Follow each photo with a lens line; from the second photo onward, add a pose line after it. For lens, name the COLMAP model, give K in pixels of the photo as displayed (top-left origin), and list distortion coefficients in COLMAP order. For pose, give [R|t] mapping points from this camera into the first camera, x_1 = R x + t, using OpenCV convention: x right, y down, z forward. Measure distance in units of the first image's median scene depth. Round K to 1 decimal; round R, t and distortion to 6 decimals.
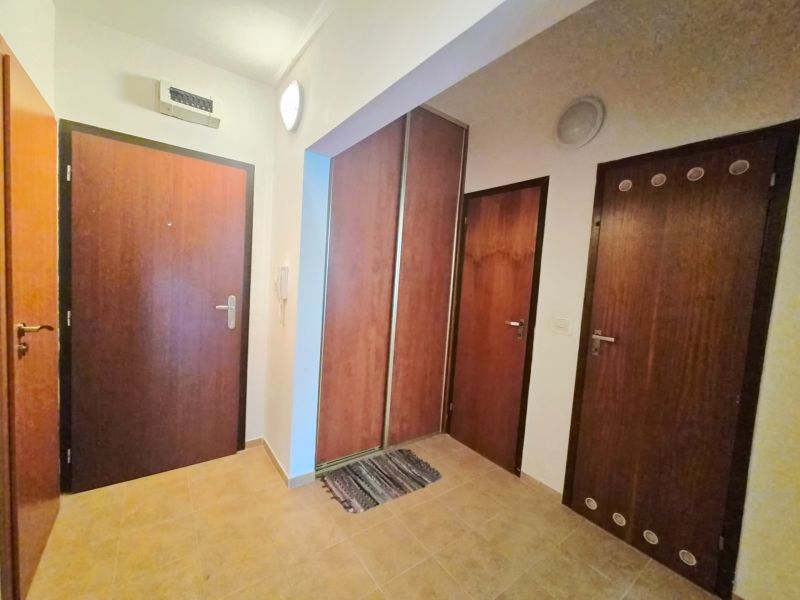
lens RADIAL K [[325.9, 0, 400.2], [0, 325.9, 299.3], [0, 0, 1]] dist [-0.000854, -0.000102]
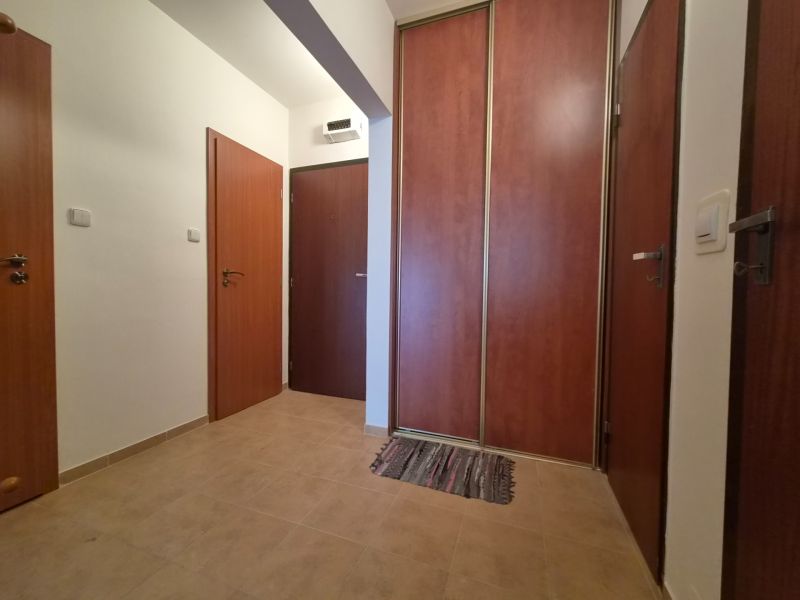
lens RADIAL K [[325.9, 0, 400.1], [0, 325.9, 300.3], [0, 0, 1]] dist [-0.000854, -0.000102]
pose [[0.546374, -0.028565, -0.837054, 0.599322], [-0.031957, 0.997979, -0.054916, 0.190187], [0.836932, 0.056755, 0.544357, 0.465565]]
